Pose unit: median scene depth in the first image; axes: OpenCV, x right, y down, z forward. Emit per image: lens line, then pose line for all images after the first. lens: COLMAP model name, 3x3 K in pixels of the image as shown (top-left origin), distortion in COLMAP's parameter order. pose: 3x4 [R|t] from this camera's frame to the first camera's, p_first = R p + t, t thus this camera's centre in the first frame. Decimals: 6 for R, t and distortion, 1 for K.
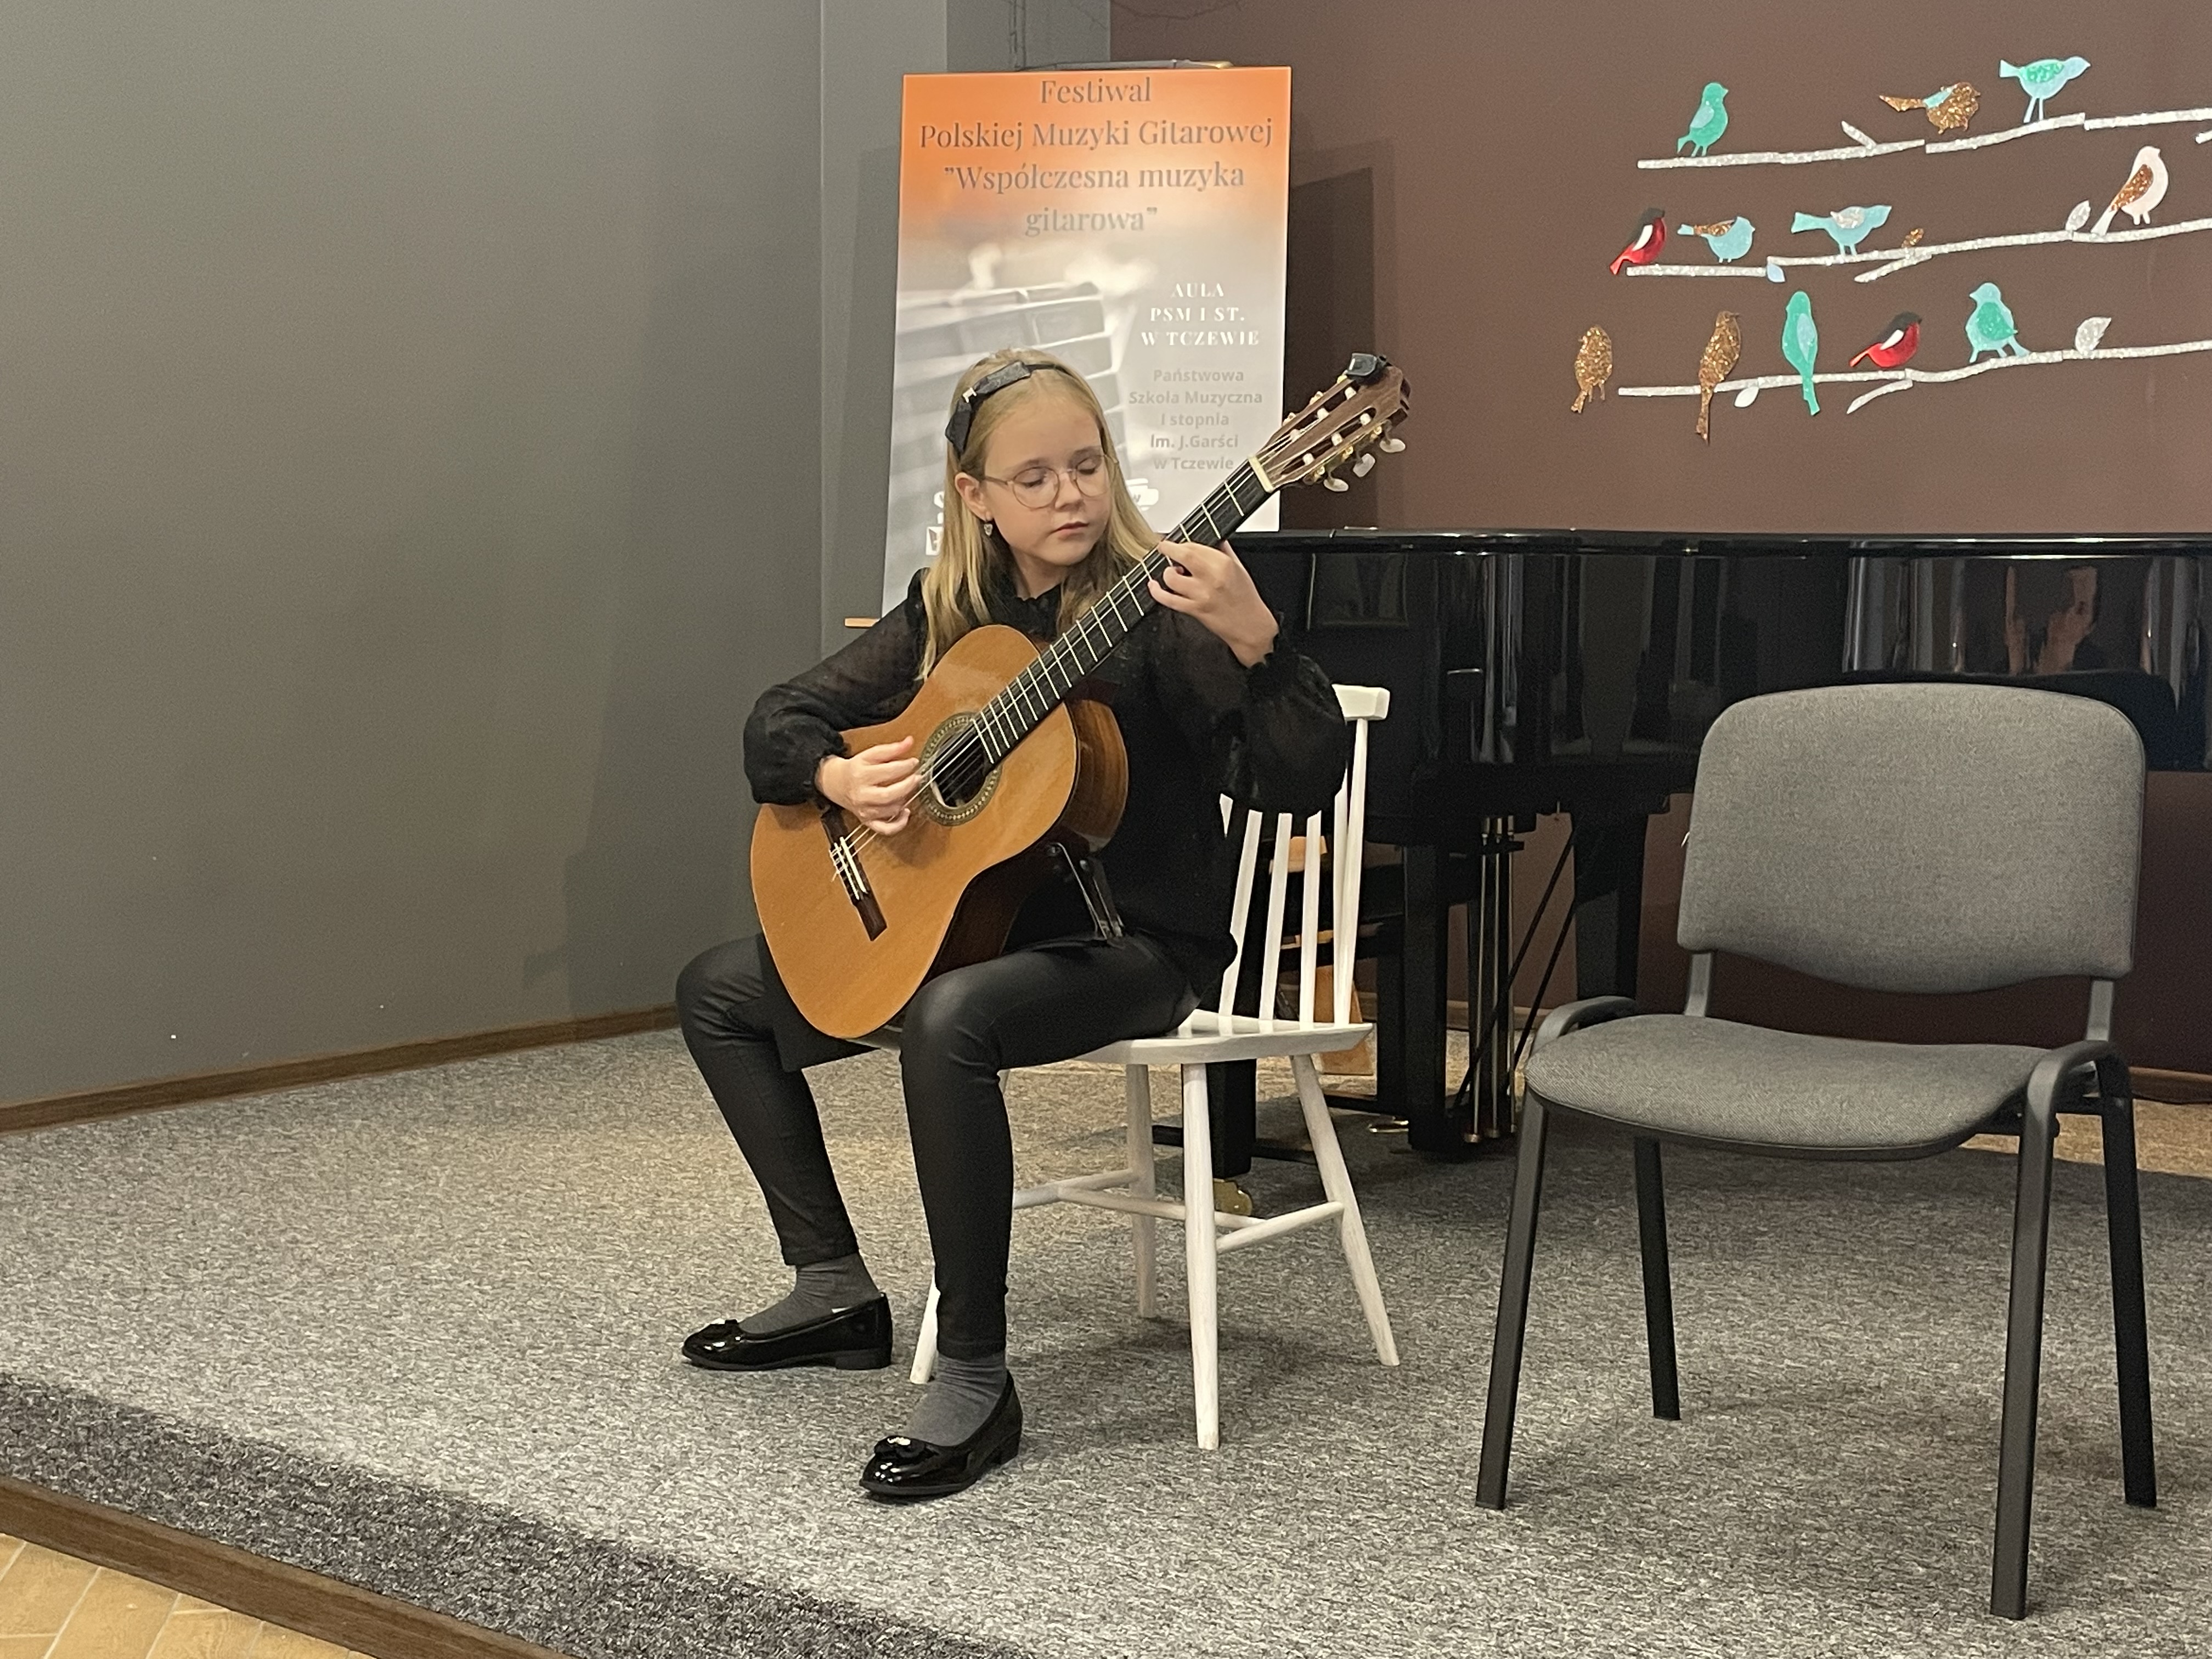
lens RADIAL K [[2862.0, 0, 1106.0], [0, 2862.0, 829.5], [0, 0, 1]] dist [0.119294, -0.262366]
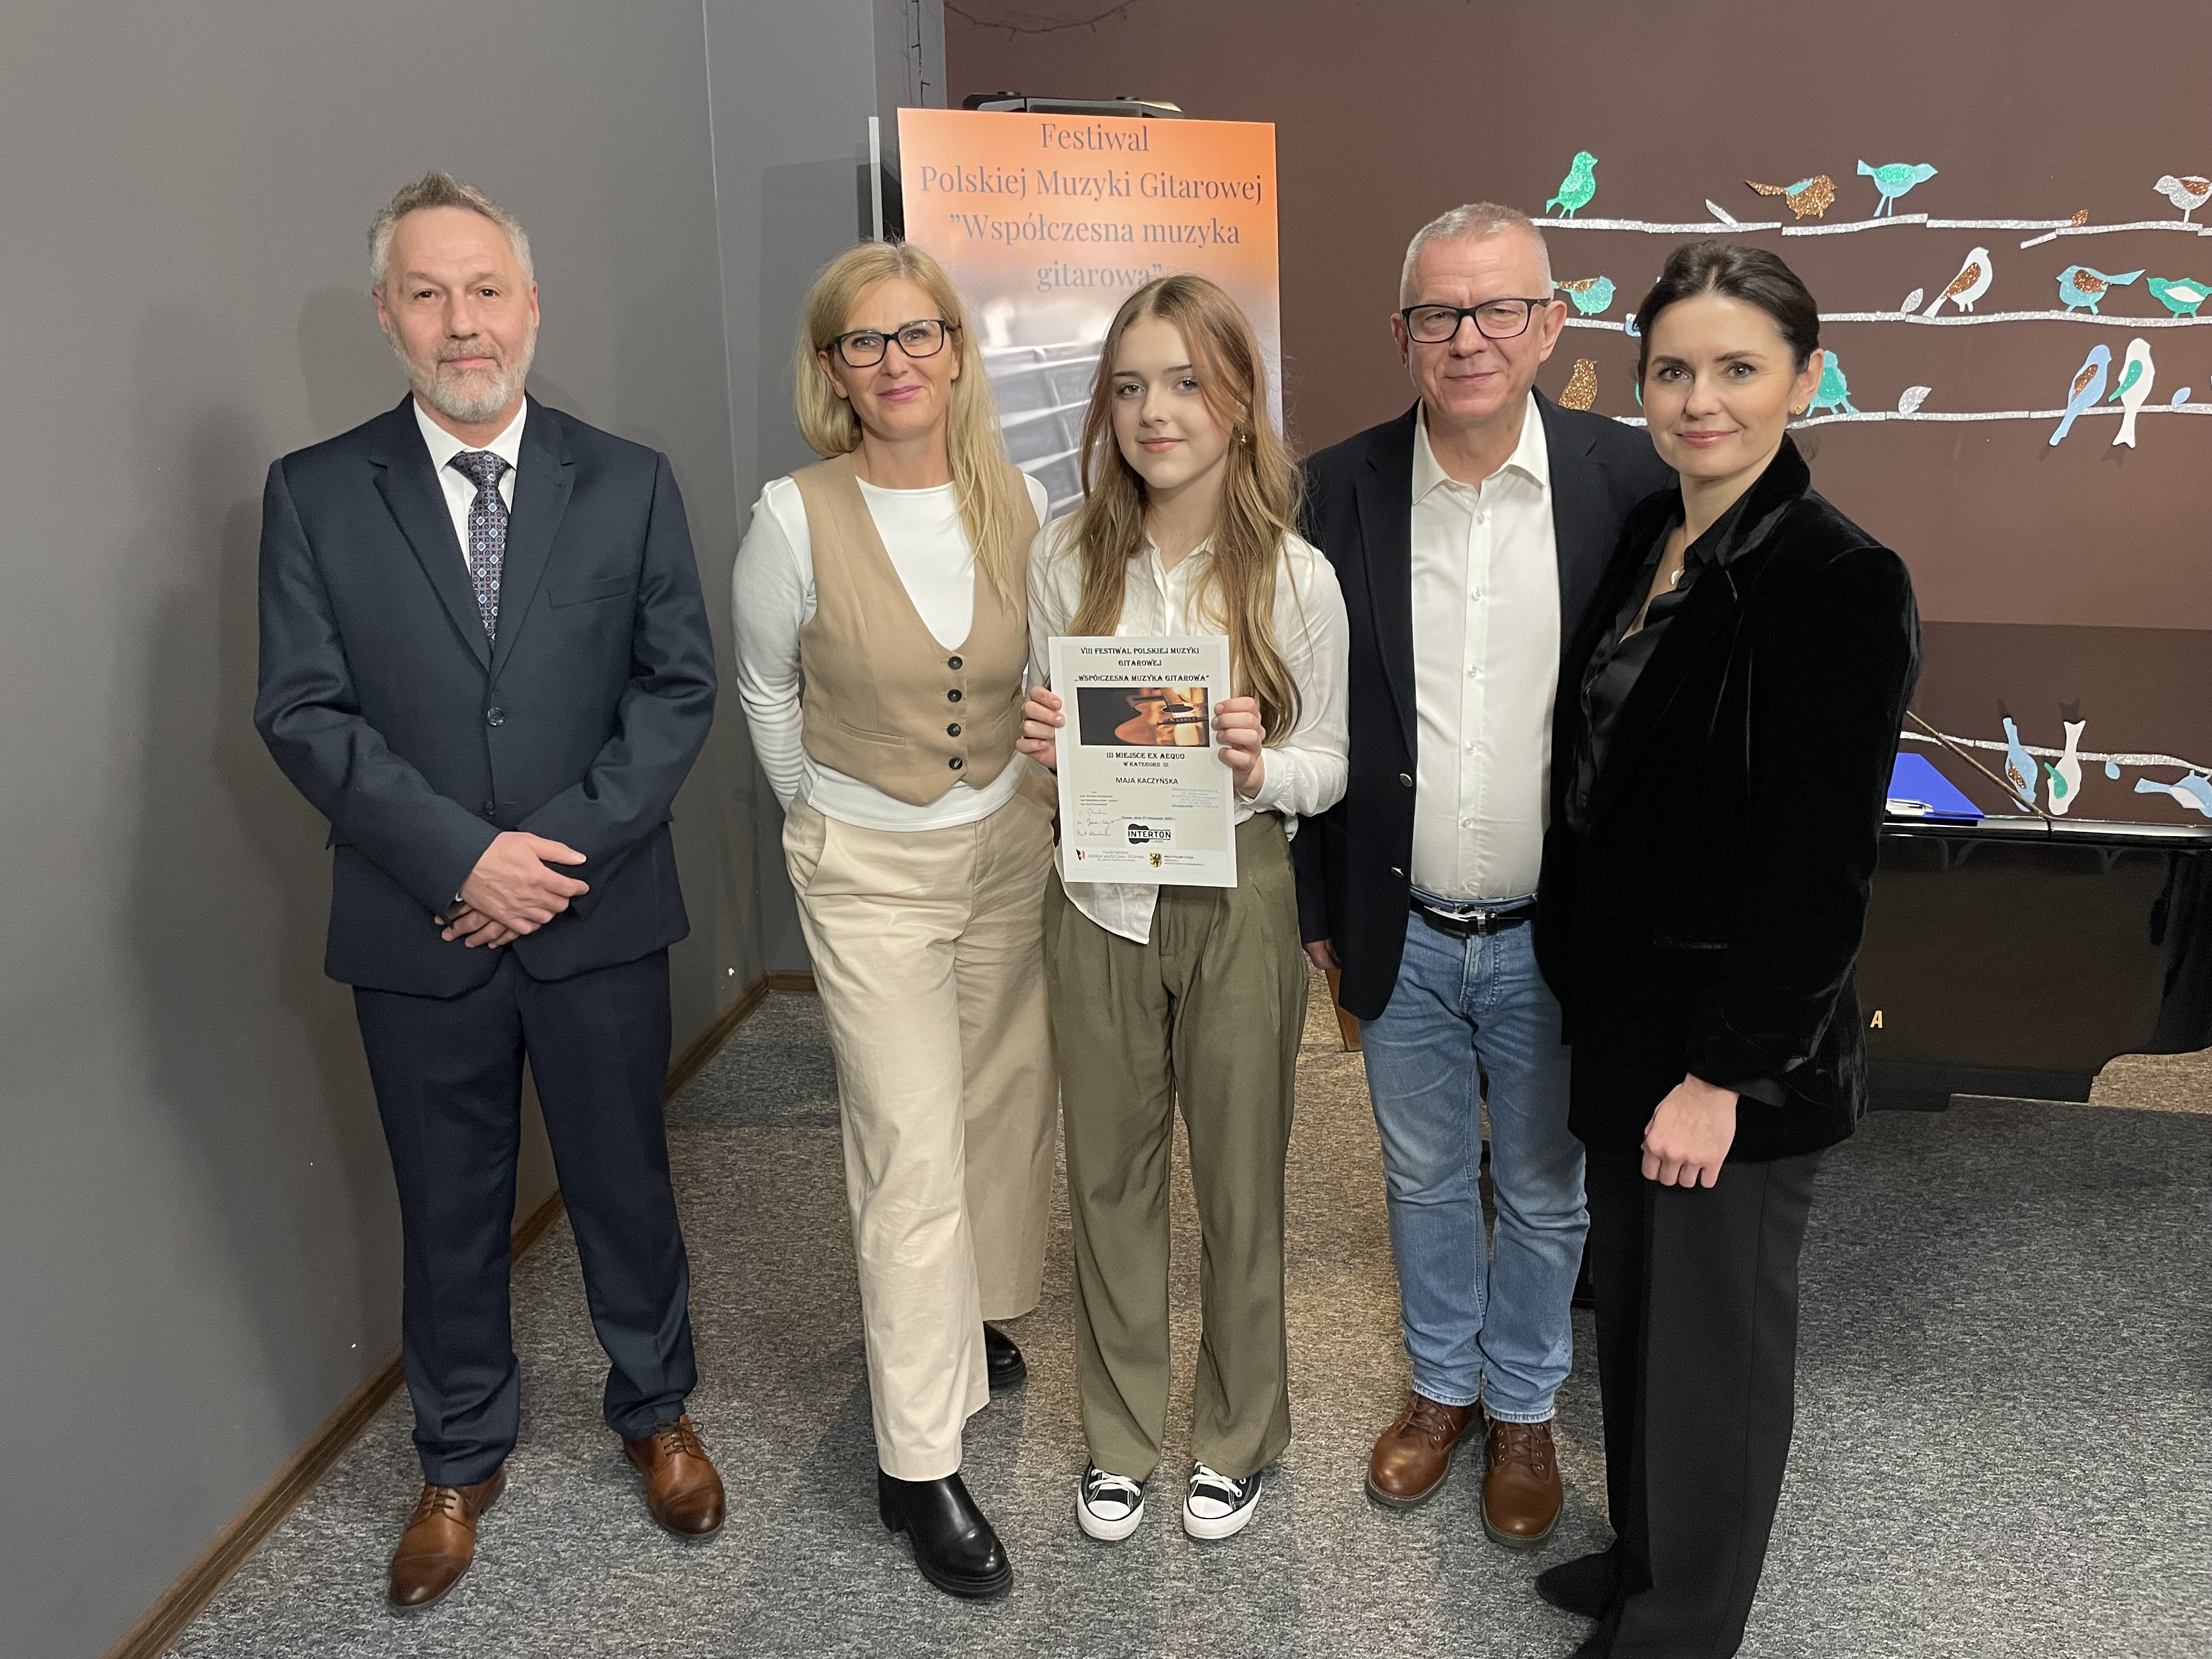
lens RADIAL K [[1685.1, 0, 1106.0], [0, 1685.1, 829.5], [0, 0, 1]] dist [0.080891, -0.119922]
pose [[0.890950, -0.138284, 0.432534, -0.302451], [0.037586, 0.971693, 0.233237, -0.171335], [-0.452543, -0.191546, 0.870928, 0.471340]]
